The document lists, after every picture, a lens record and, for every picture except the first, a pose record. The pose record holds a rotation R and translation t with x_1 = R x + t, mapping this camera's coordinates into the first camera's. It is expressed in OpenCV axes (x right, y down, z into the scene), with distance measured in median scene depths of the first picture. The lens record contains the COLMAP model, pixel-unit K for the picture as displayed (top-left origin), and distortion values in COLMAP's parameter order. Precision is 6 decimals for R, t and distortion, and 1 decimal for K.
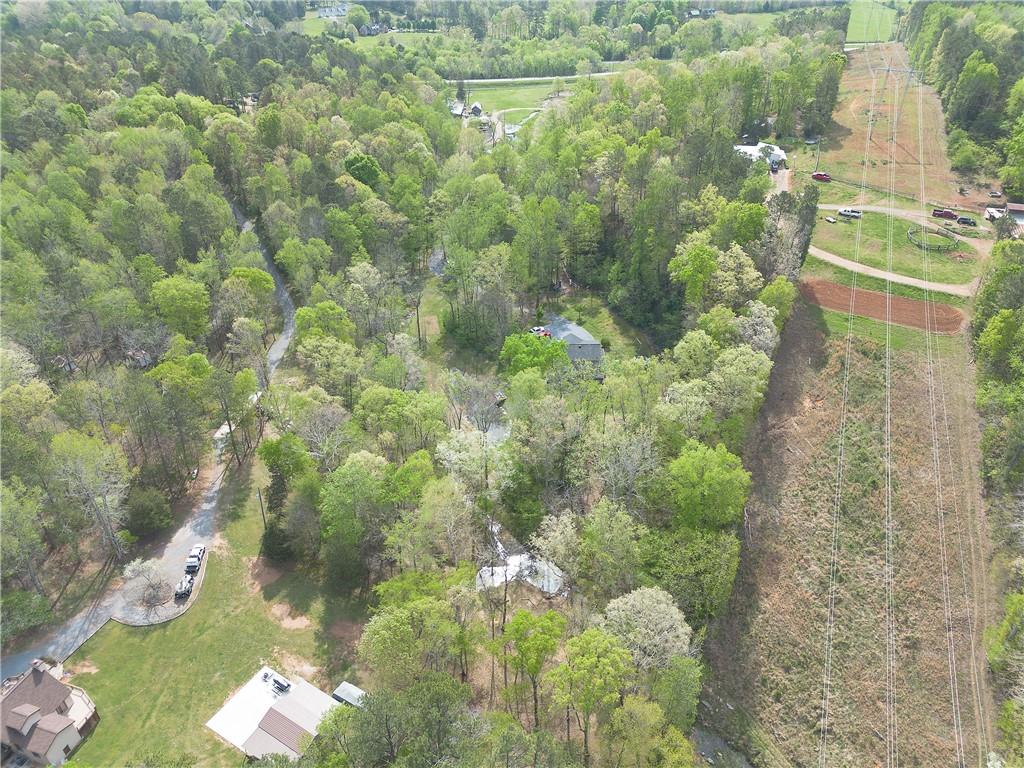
lens RADIAL K [[727.7, 0, 510.8], [0, 727.7, 379.7], [0, 0, 1]] dist [0.097755, -0.081456]
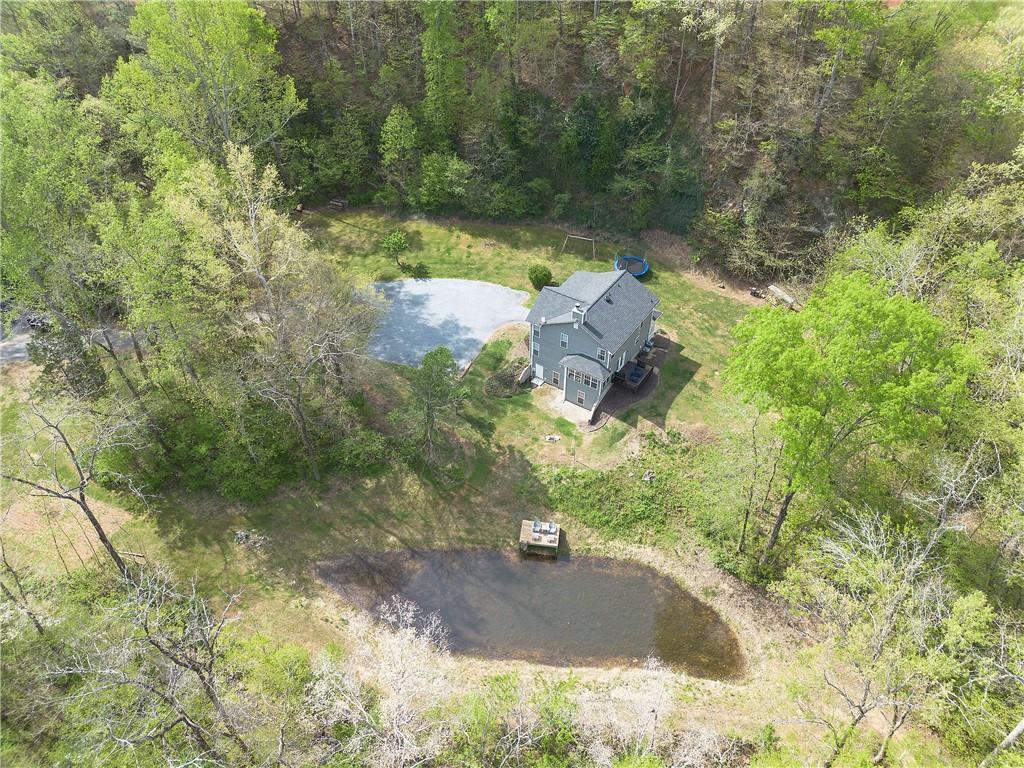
lens RADIAL K [[722.4, 0, 512.0], [0, 722.4, 384.0], [0, 0, 1]] dist [0.091587, -0.079181]
pose [[0.538493, -0.569096, 0.621413, -0.199224], [0.459269, 0.816526, 0.349797, -0.166261], [-0.706468, 0.097032, 0.701062, 0.748484]]
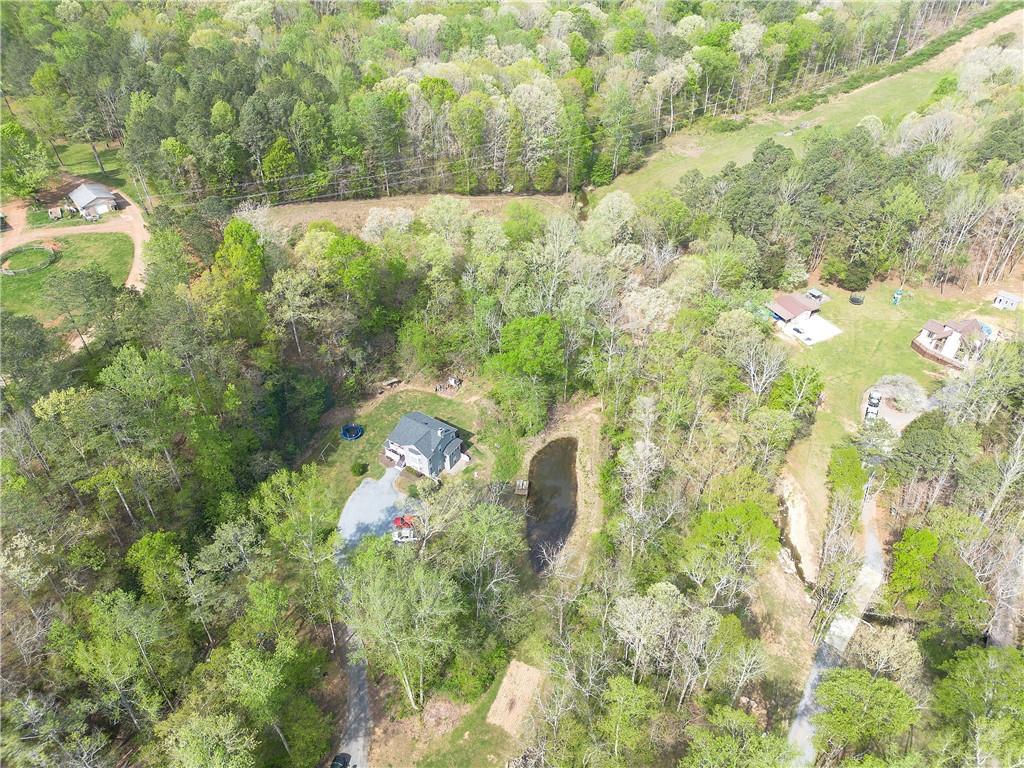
lens RADIAL K [[727.7, 0, 510.8], [0, 727.7, 379.7], [0, 0, 1]] dist [0.097755, -0.081456]
pose [[-0.847761, -0.337503, 0.409138, -0.294948], [0.295270, 0.340480, 0.892686, -0.743526], [-0.440587, 0.877590, -0.188992, 1.044886]]
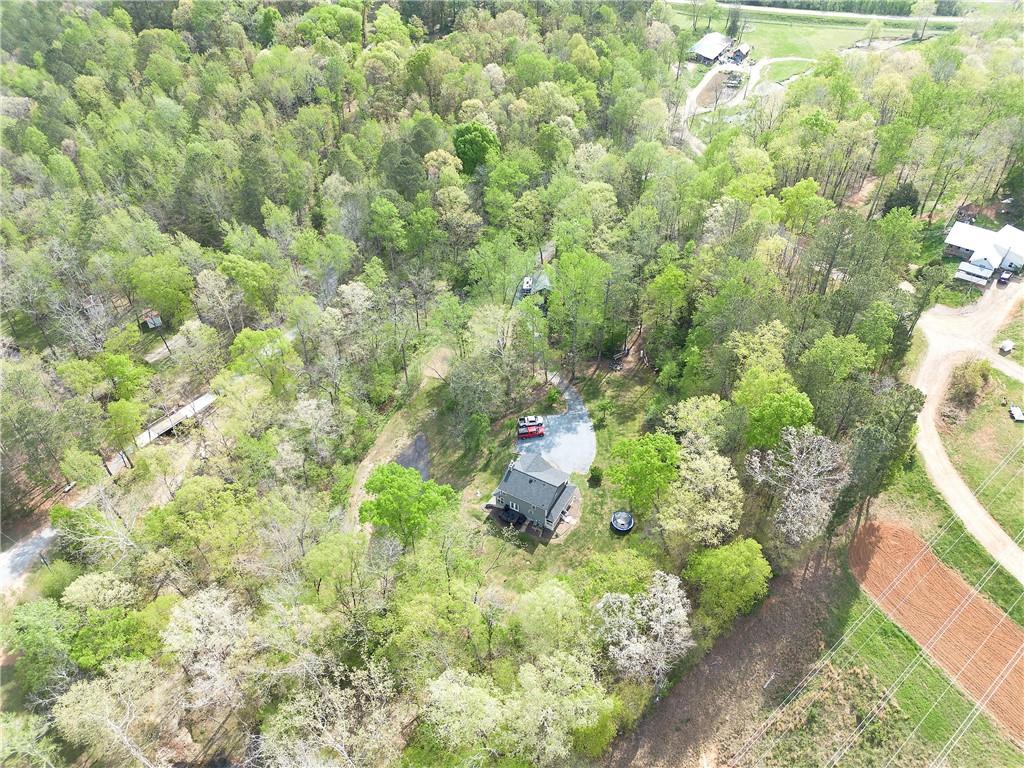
lens RADIAL K [[722.4, 0, 512.0], [0, 722.4, 384.0], [0, 0, 1]] dist [0.091587, -0.079181]
pose [[0.879793, 0.310043, -0.360330, 0.304747], [-0.254466, 0.947442, 0.193908, -0.269755], [0.401512, -0.078907, 0.912448, 0.322979]]
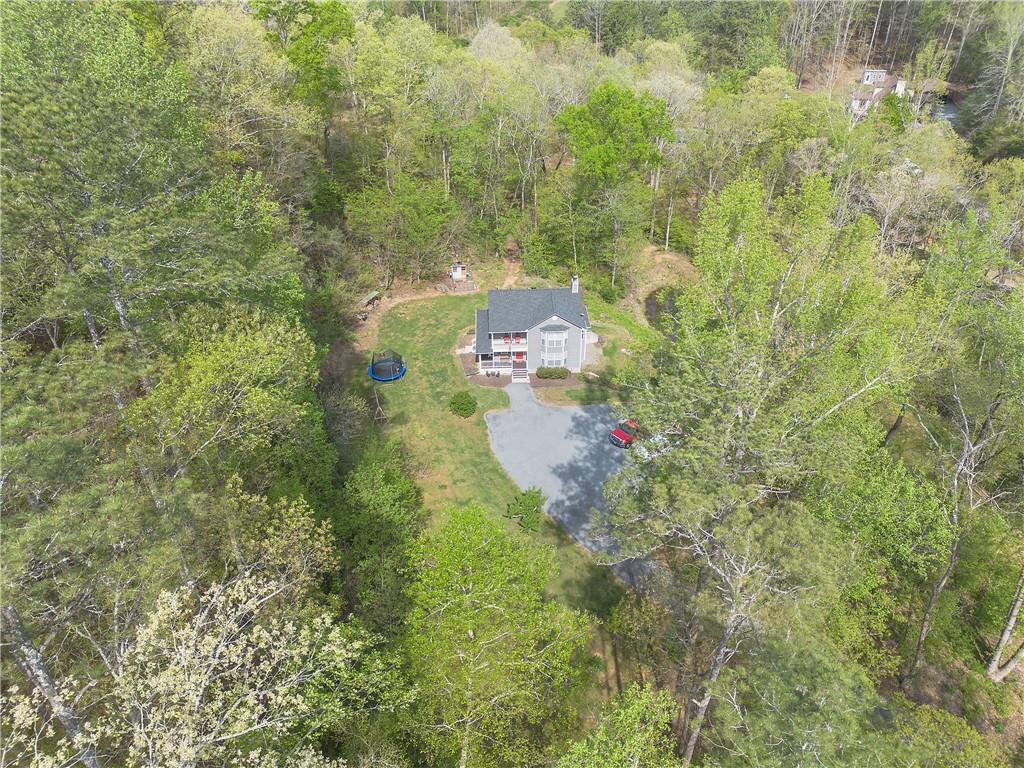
lens RADIAL K [[722.4, 0, 512.0], [0, 722.4, 384.0], [0, 0, 1]] dist [0.091587, -0.079181]
pose [[-0.998471, 0.038769, -0.039402, 0.125623], [-0.021856, 0.377846, 0.925610, -0.428465], [0.050773, 0.925056, -0.376421, 1.195621]]
